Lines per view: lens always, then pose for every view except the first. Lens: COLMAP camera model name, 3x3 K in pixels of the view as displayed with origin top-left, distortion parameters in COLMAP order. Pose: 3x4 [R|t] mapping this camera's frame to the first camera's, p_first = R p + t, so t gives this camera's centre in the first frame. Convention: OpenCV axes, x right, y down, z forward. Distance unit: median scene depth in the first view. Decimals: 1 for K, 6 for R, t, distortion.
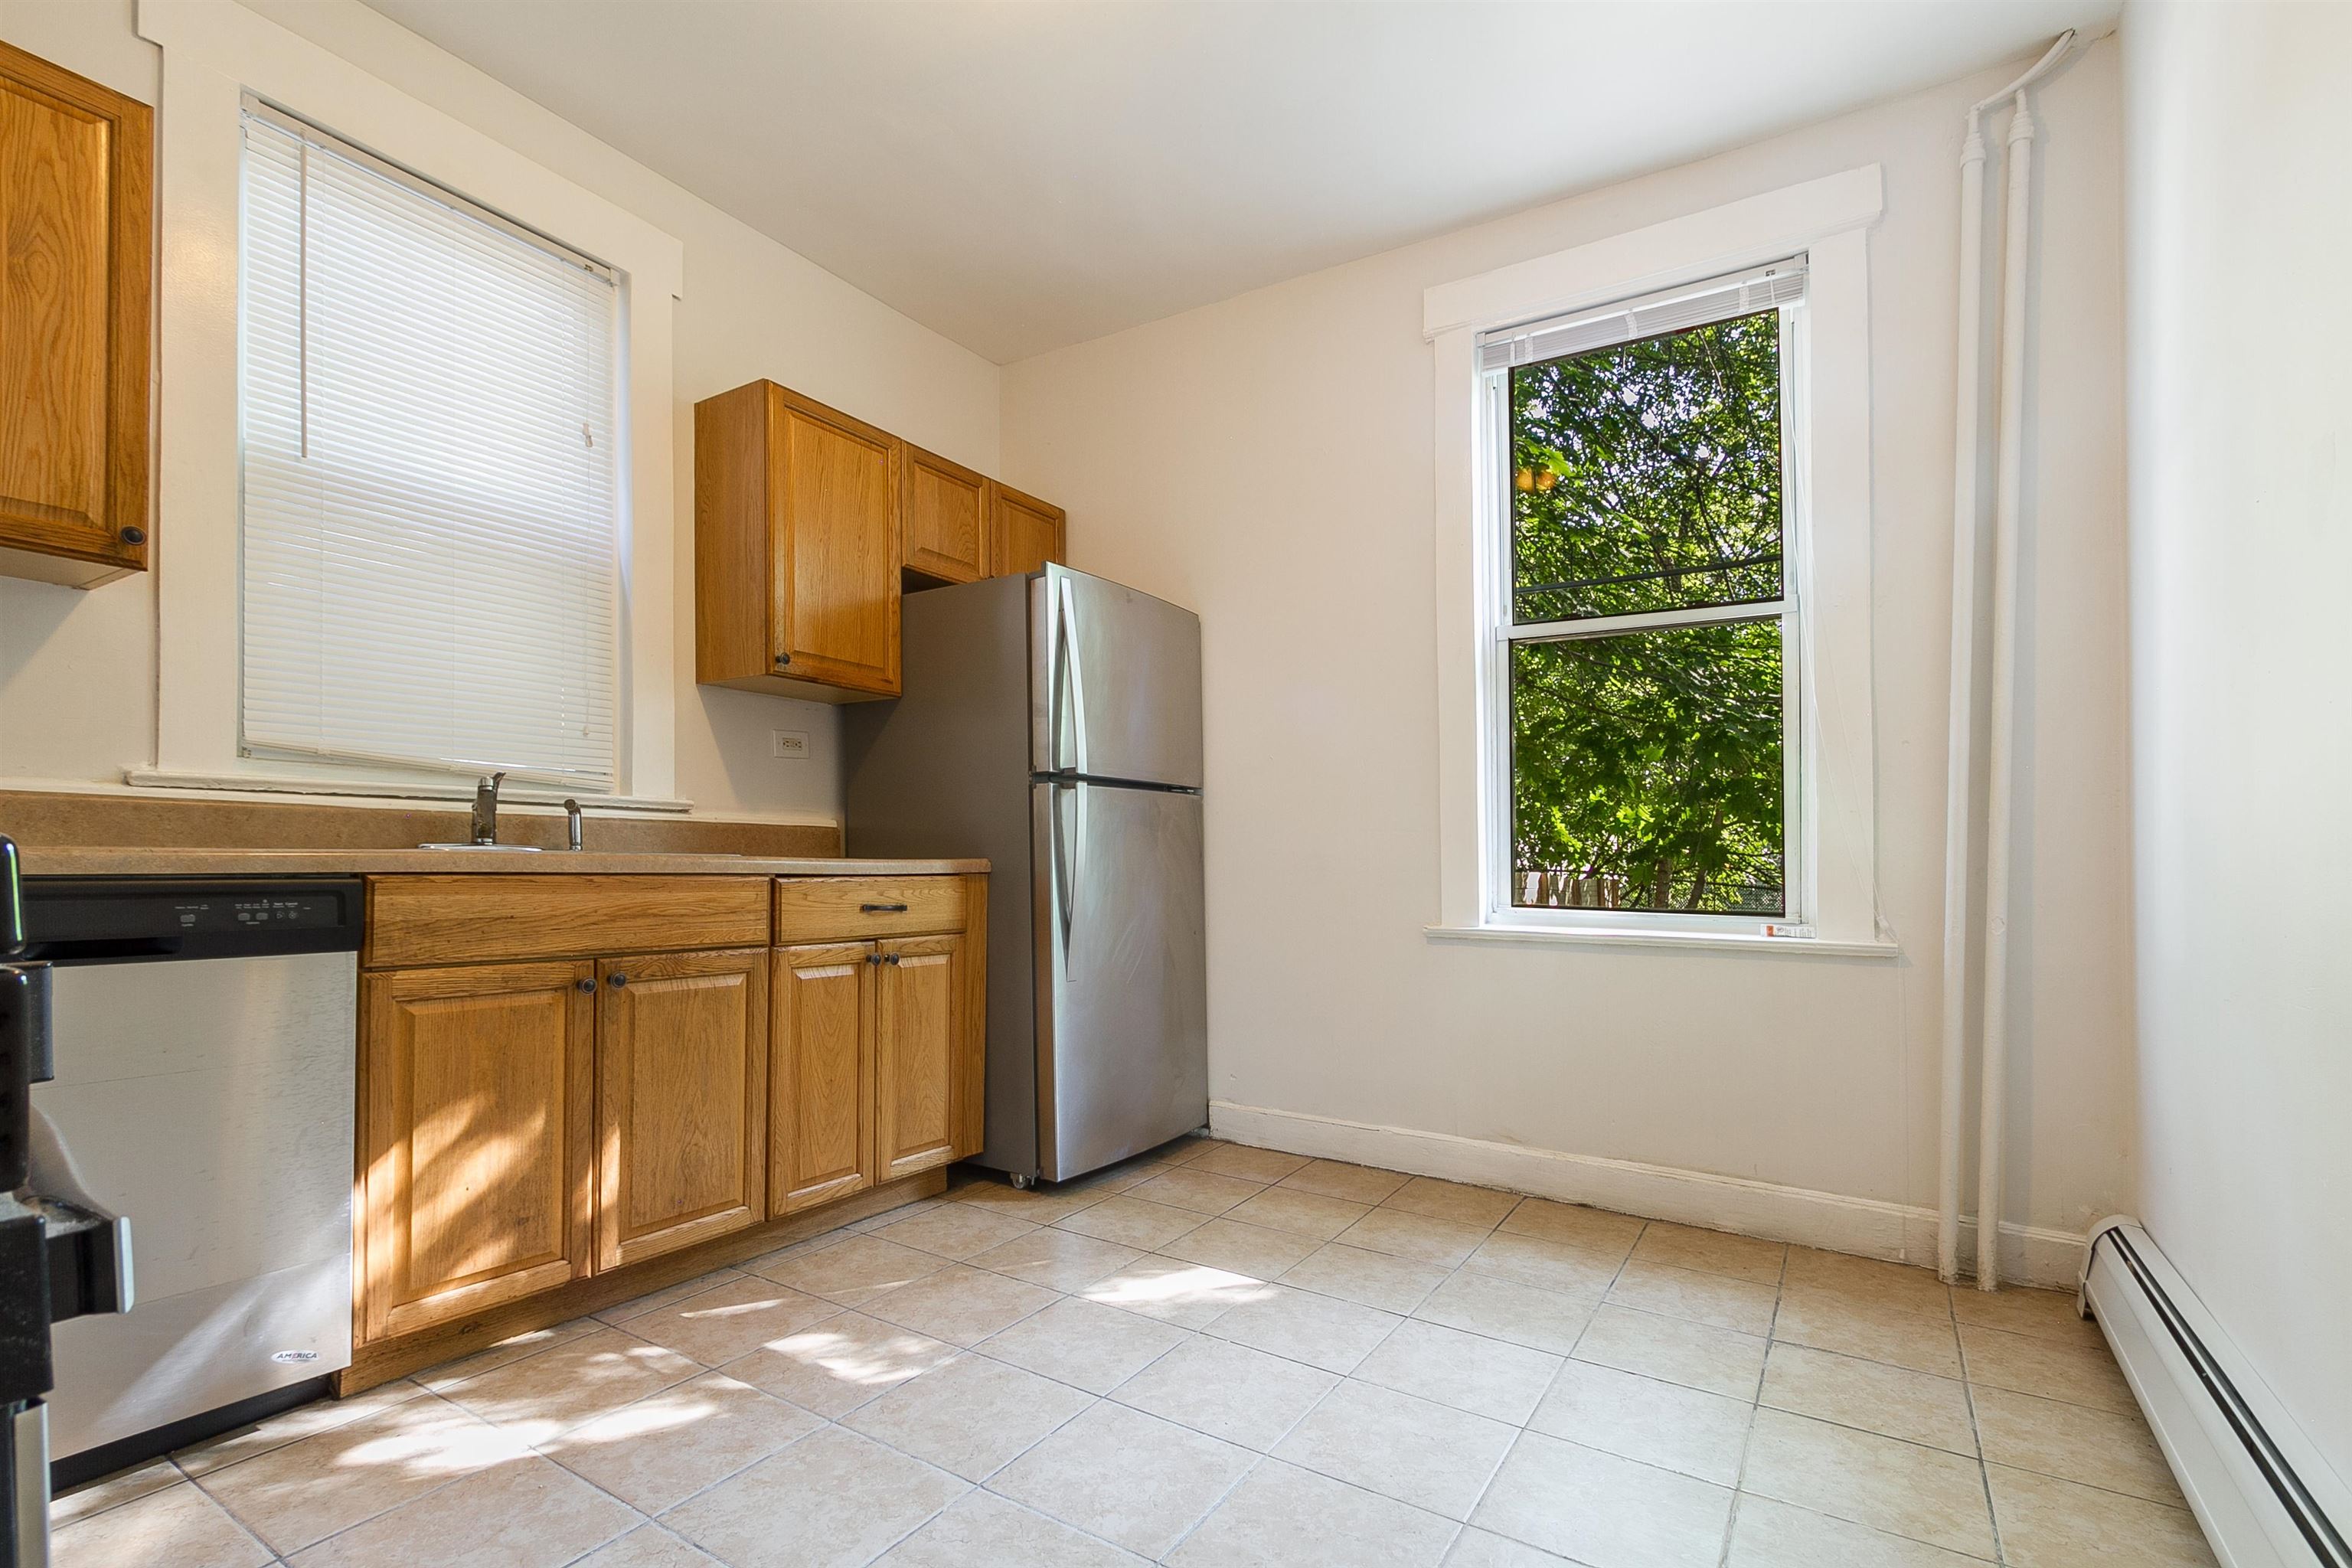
lens RADIAL K [[1080.0, 0, 1167.6], [0, 1080.0, 827.2], [0, 0, 1]] dist [-0.000398, -0.000137]
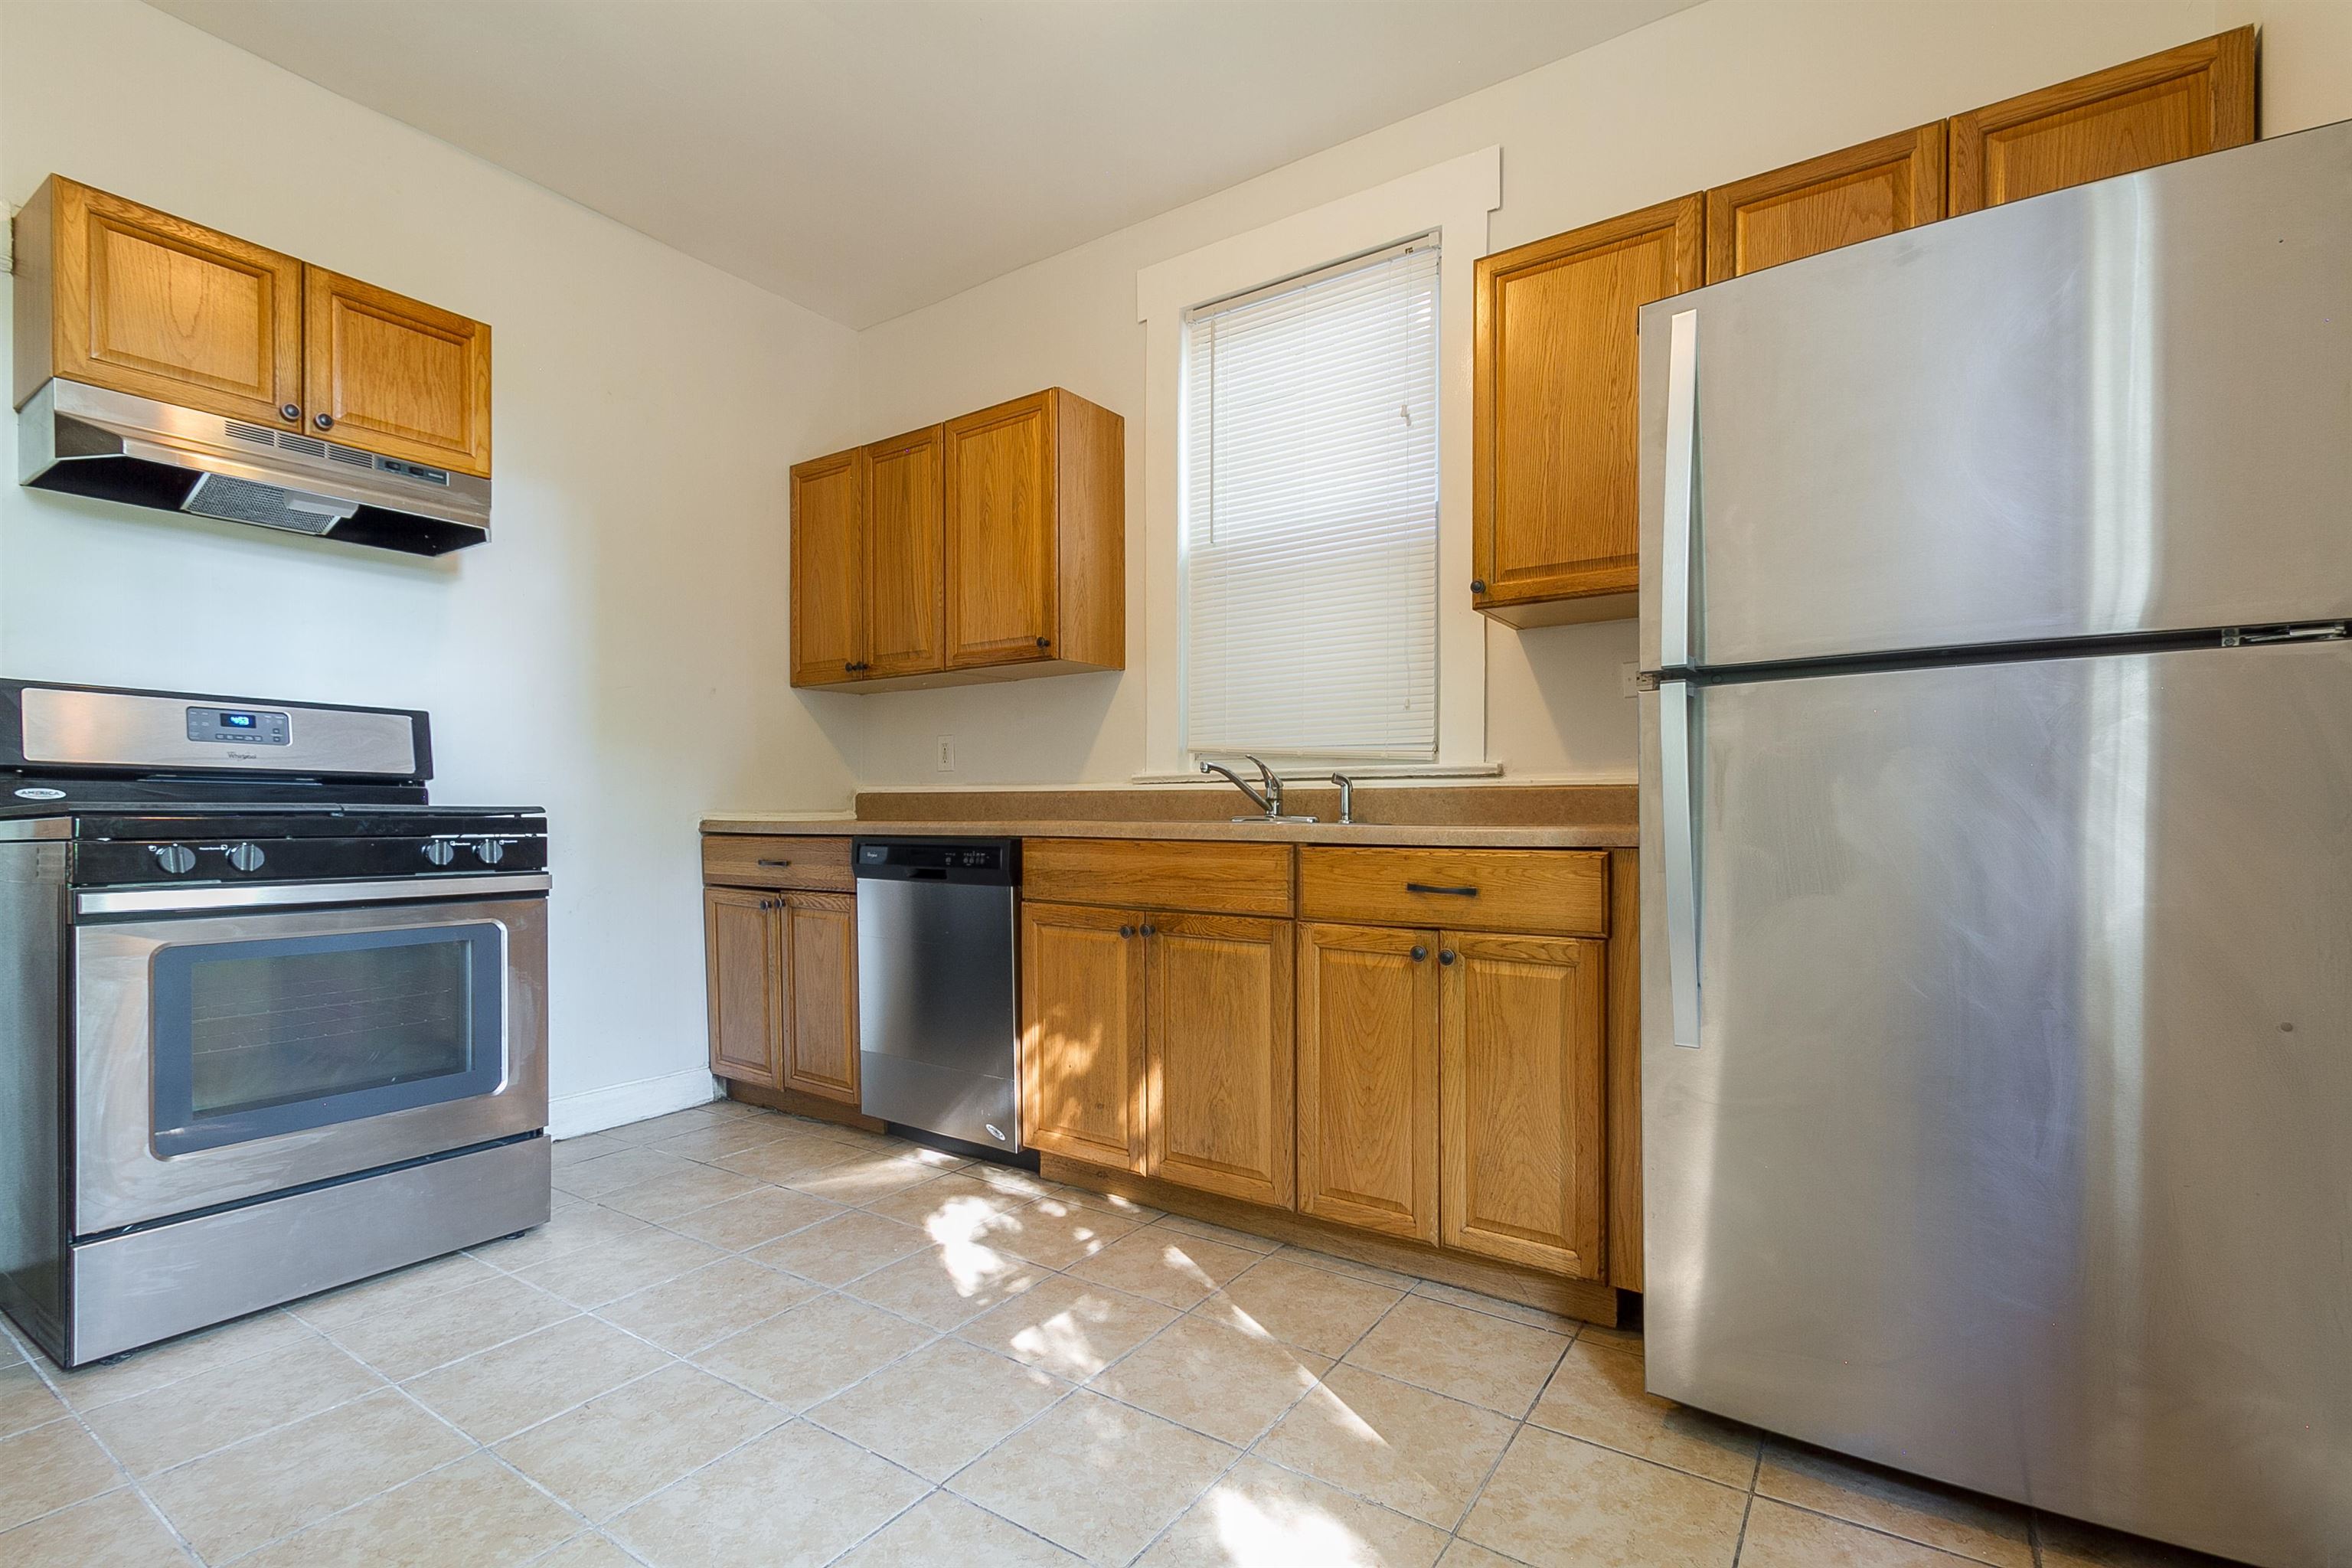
lens RADIAL K [[1080.0, 0, 1167.6], [0, 1080.0, 827.2], [0, 0, 1]] dist [-0.000398, -0.000137]
pose [[-0.036403, -0.007372, -0.999310, 0.591920], [0.026625, 0.999611, -0.008344, 0.036417], [0.998982, -0.026911, -0.036193, 0.962829]]
